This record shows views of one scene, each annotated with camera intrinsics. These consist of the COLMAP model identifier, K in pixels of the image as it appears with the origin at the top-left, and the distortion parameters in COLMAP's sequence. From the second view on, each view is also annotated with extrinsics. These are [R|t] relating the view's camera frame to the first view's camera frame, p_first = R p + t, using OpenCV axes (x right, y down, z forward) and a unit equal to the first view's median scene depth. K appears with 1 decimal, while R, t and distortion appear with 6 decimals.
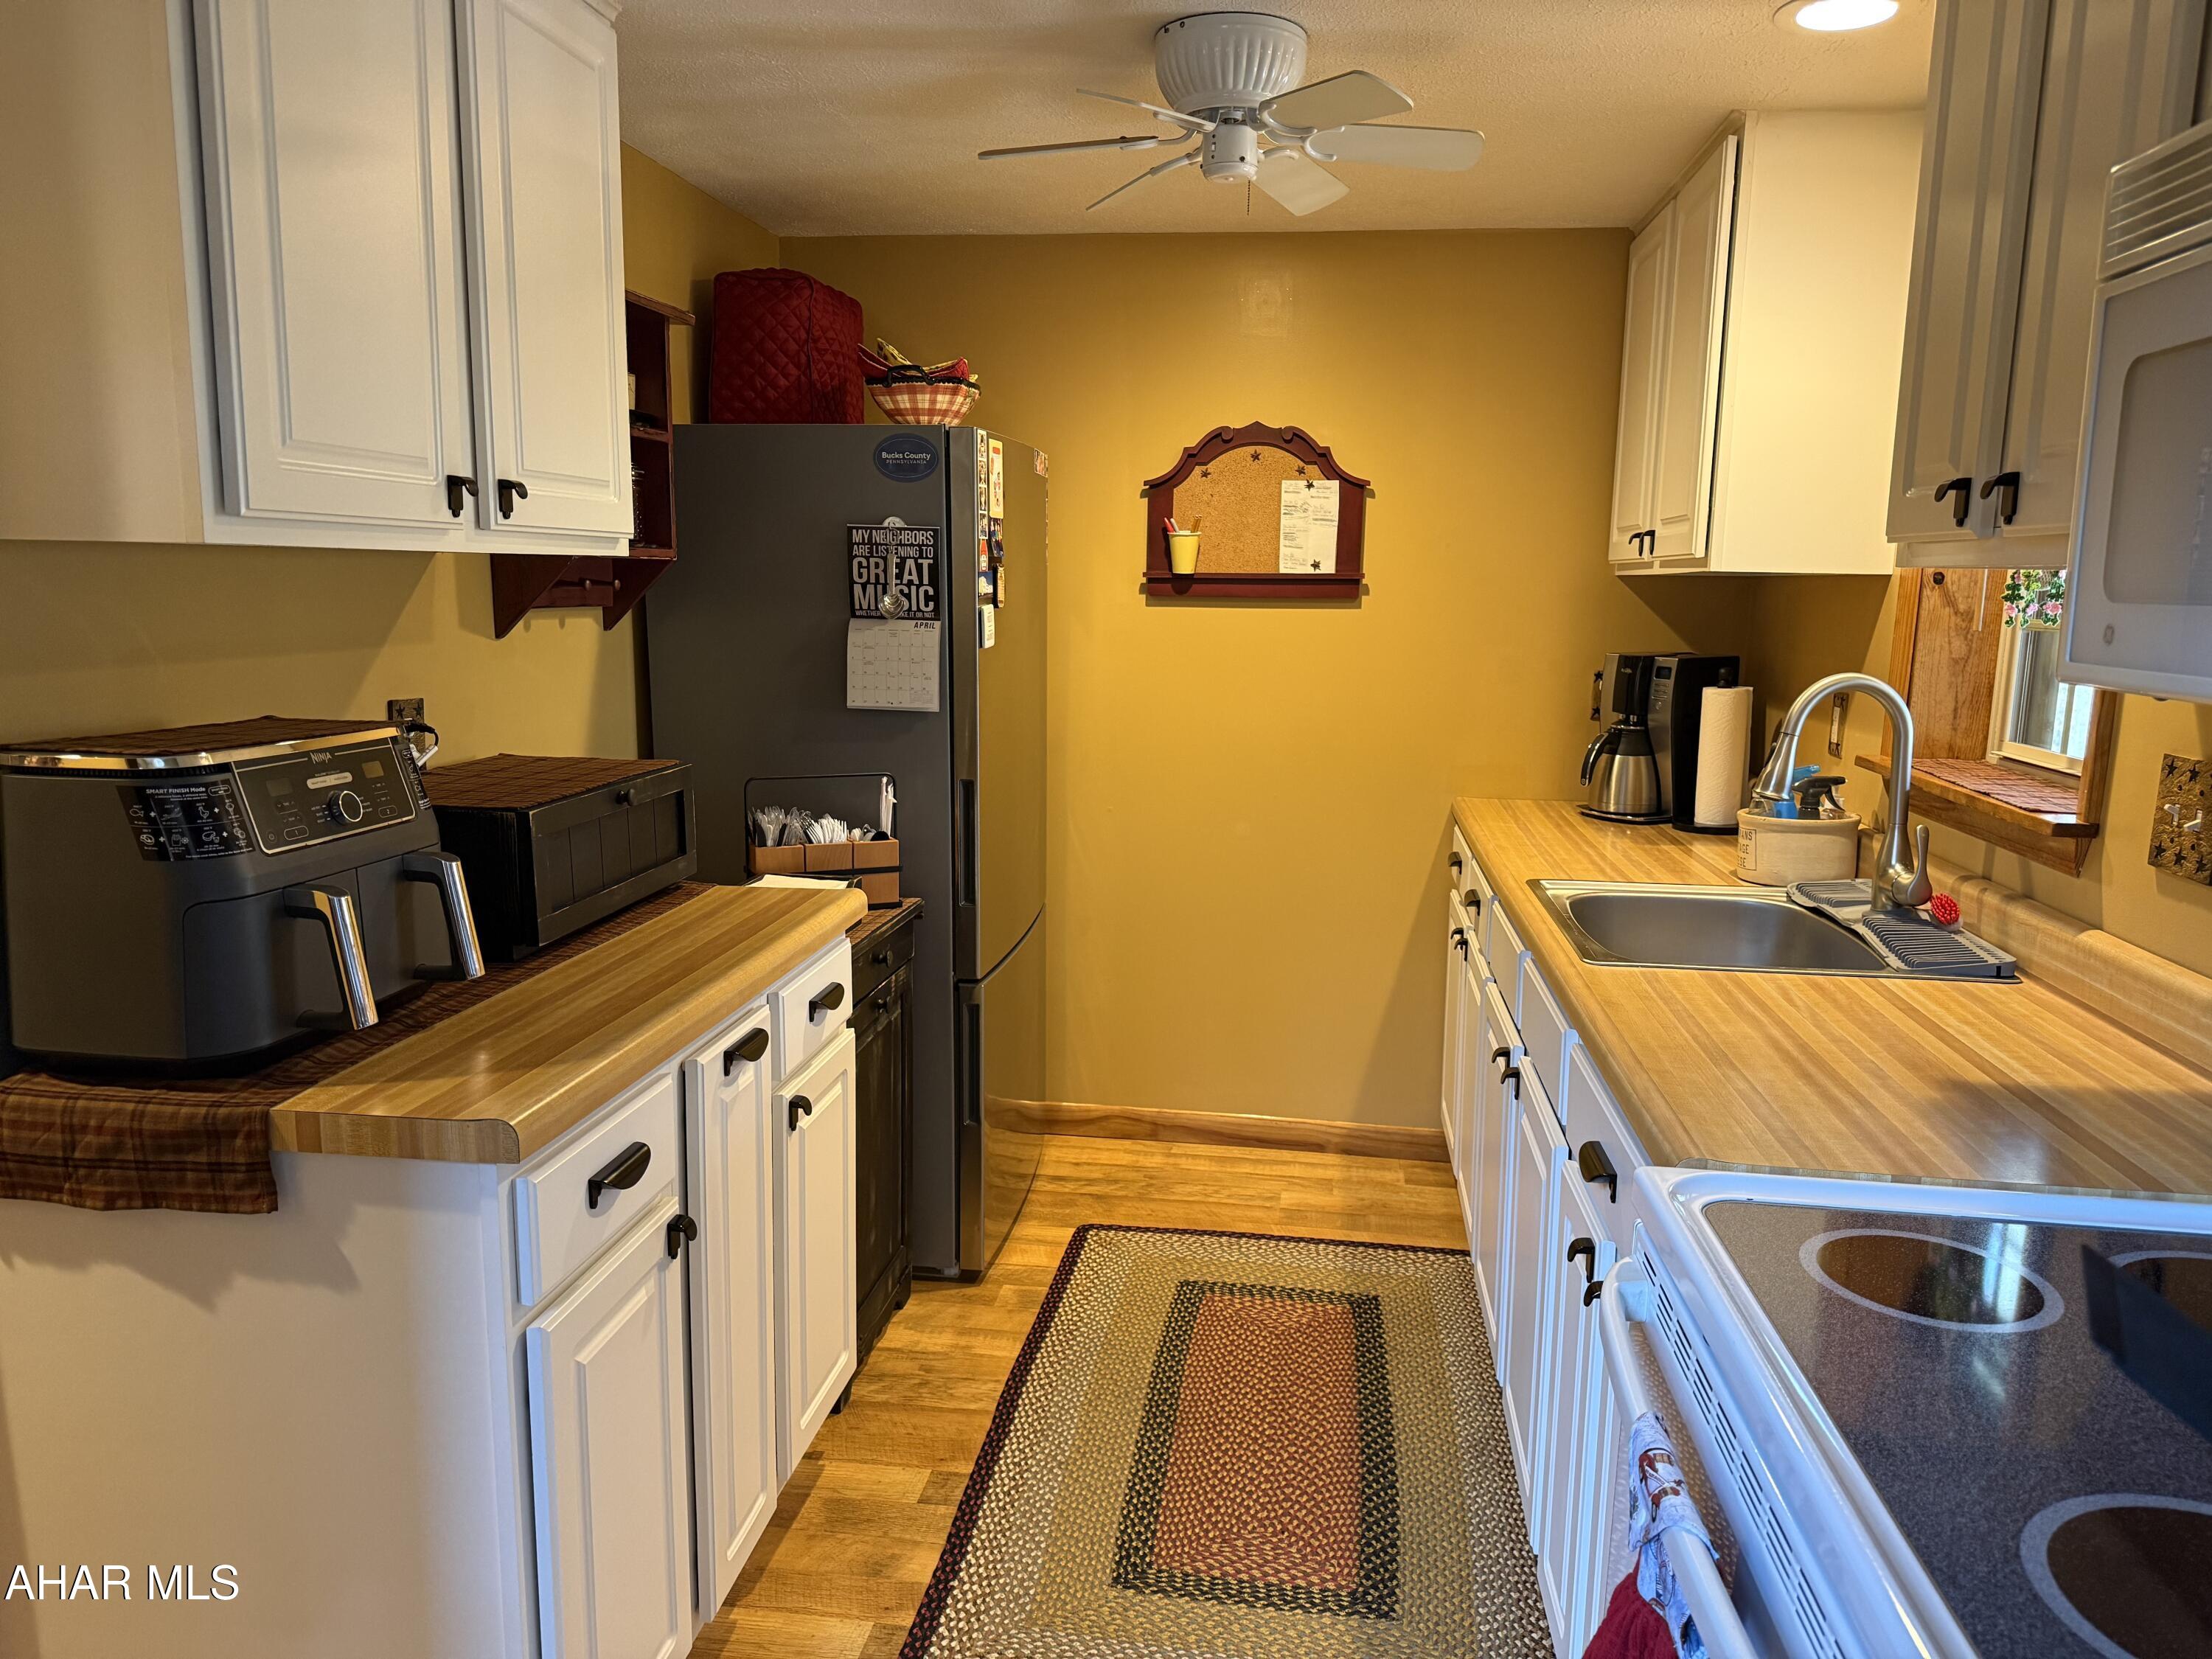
lens RADIAL K [[1557.8, 0, 1095.6], [0, 1557.8, 837.4], [0, 0, 1]] dist [0.051554, -0.045736]
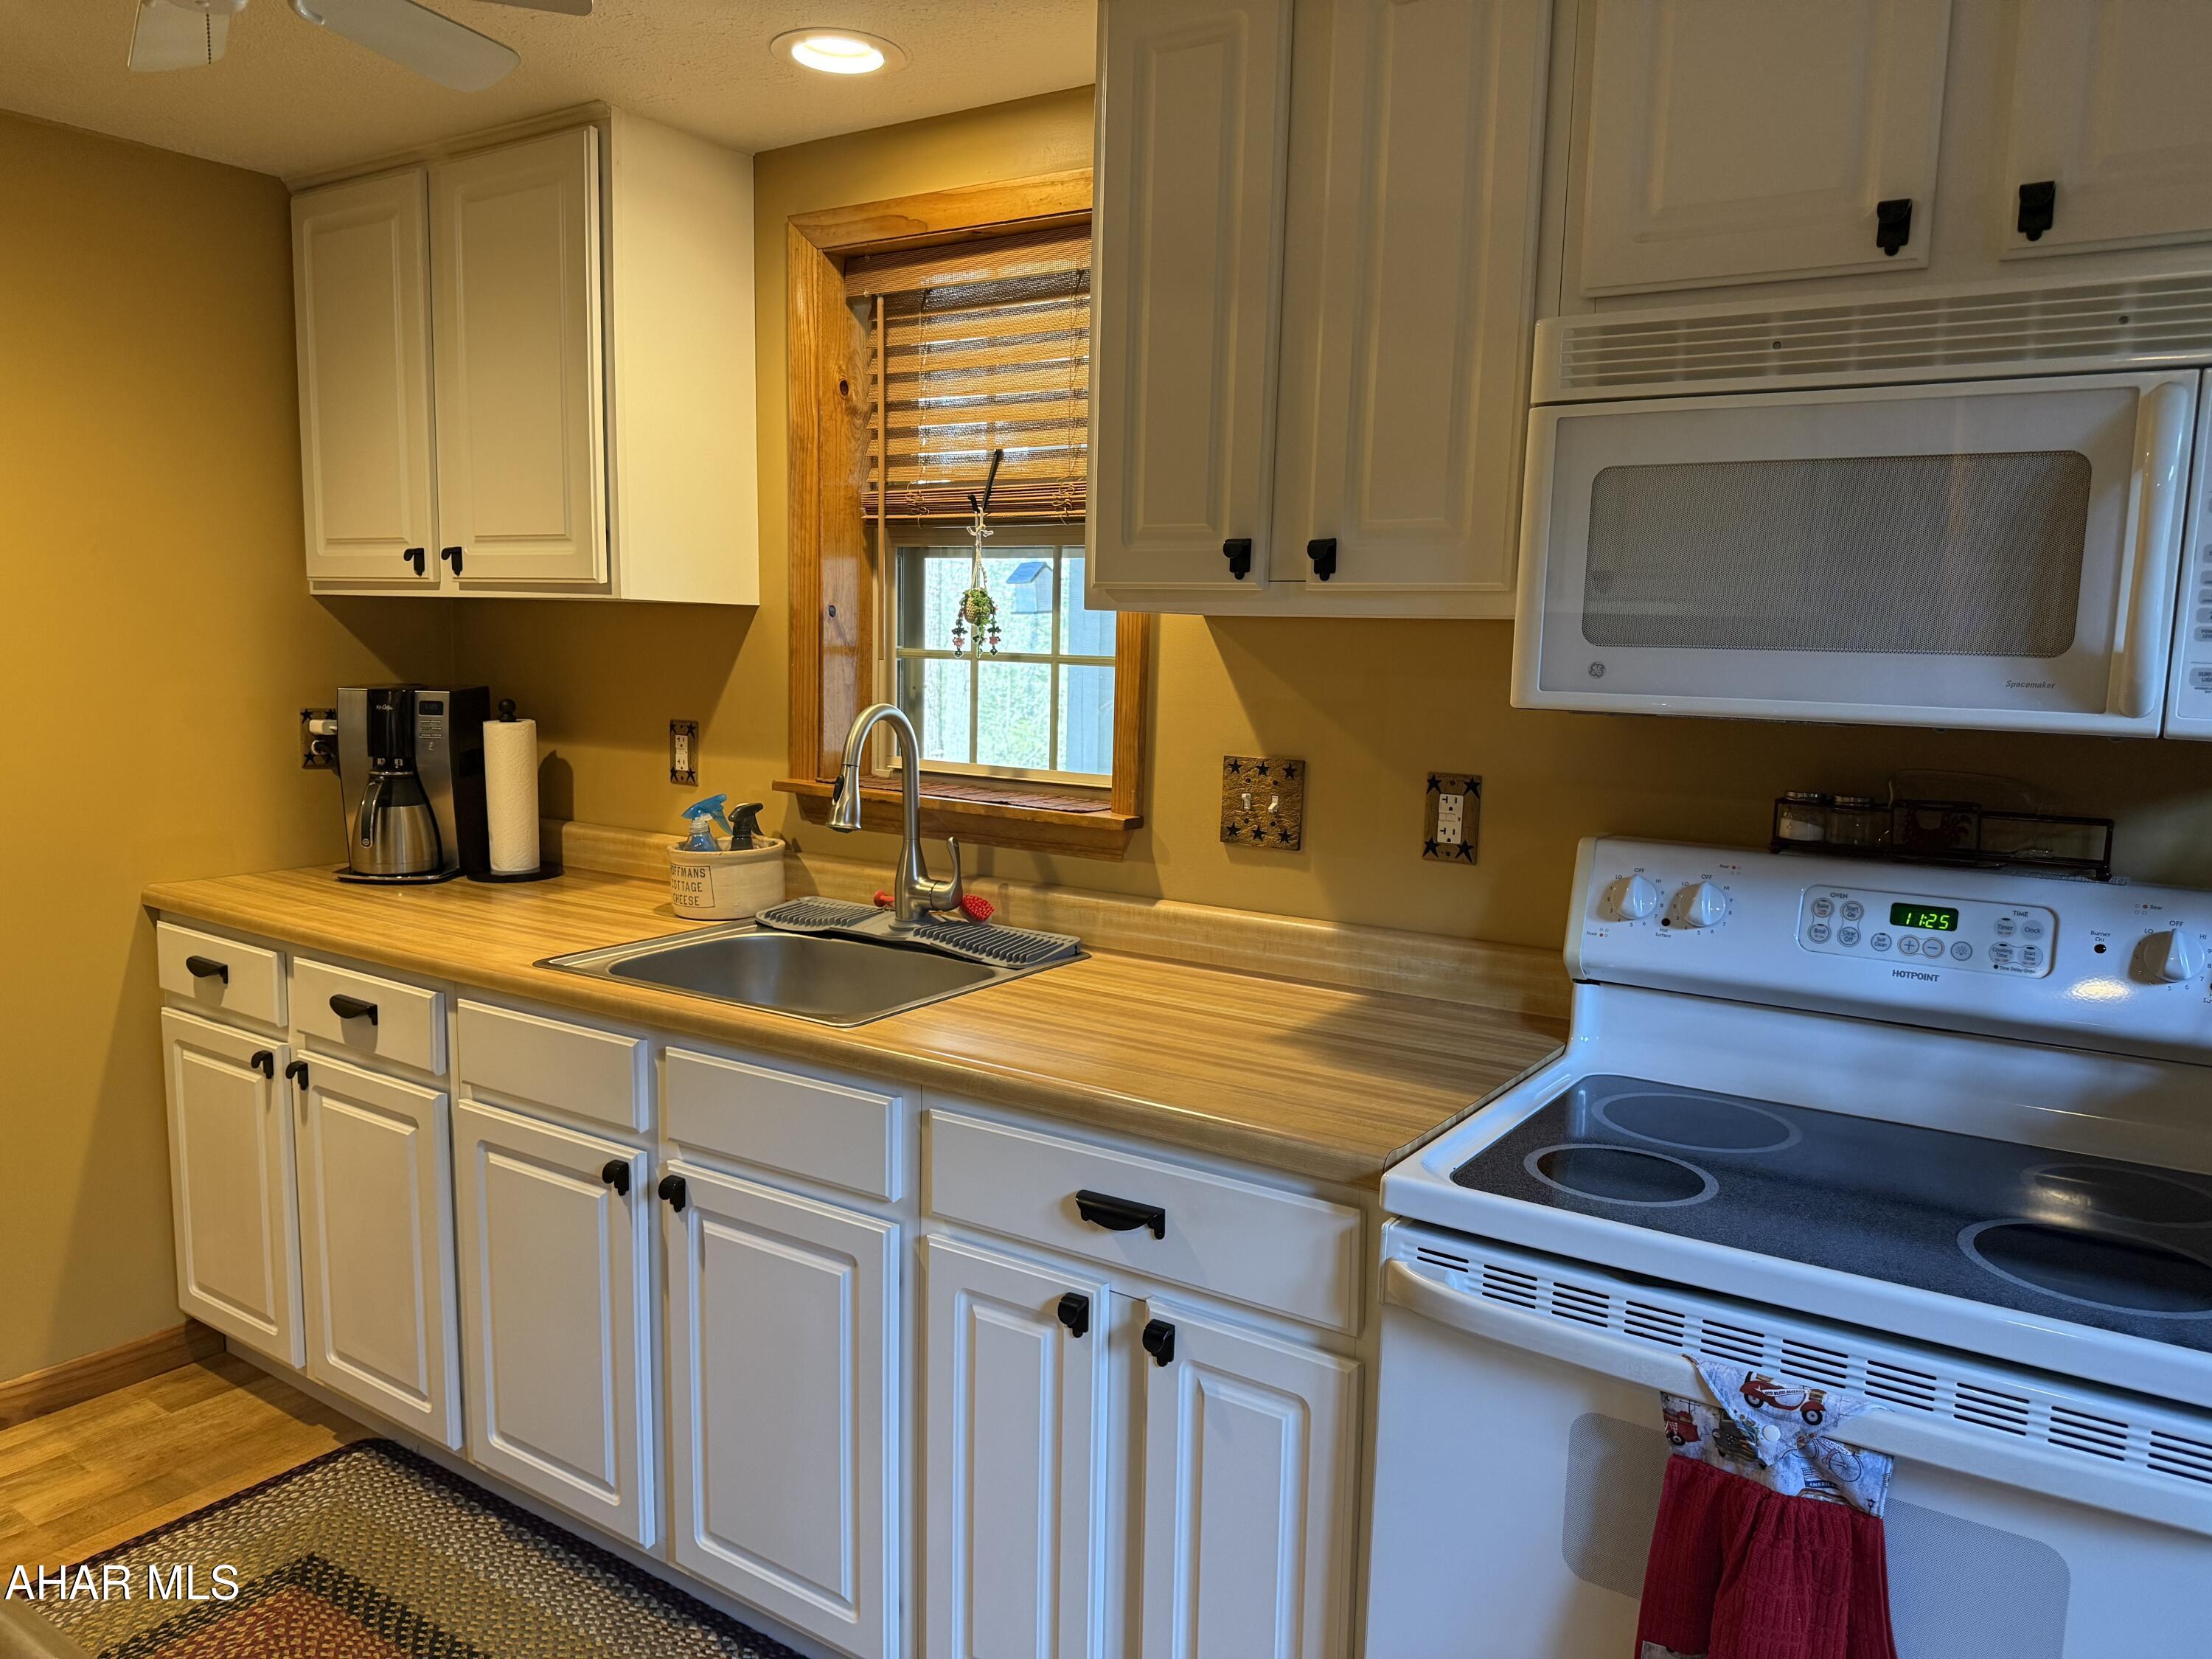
lens RADIAL K [[1557.8, 0, 1095.6], [0, 1557.8, 837.4], [0, 0, 1]] dist [0.051554, -0.045736]
pose [[0.428377, -0.123149, 0.895169, -0.401618], [0.129555, 0.988805, 0.074033, -0.073417], [-0.894264, 0.084260, 0.439535, 0.417382]]
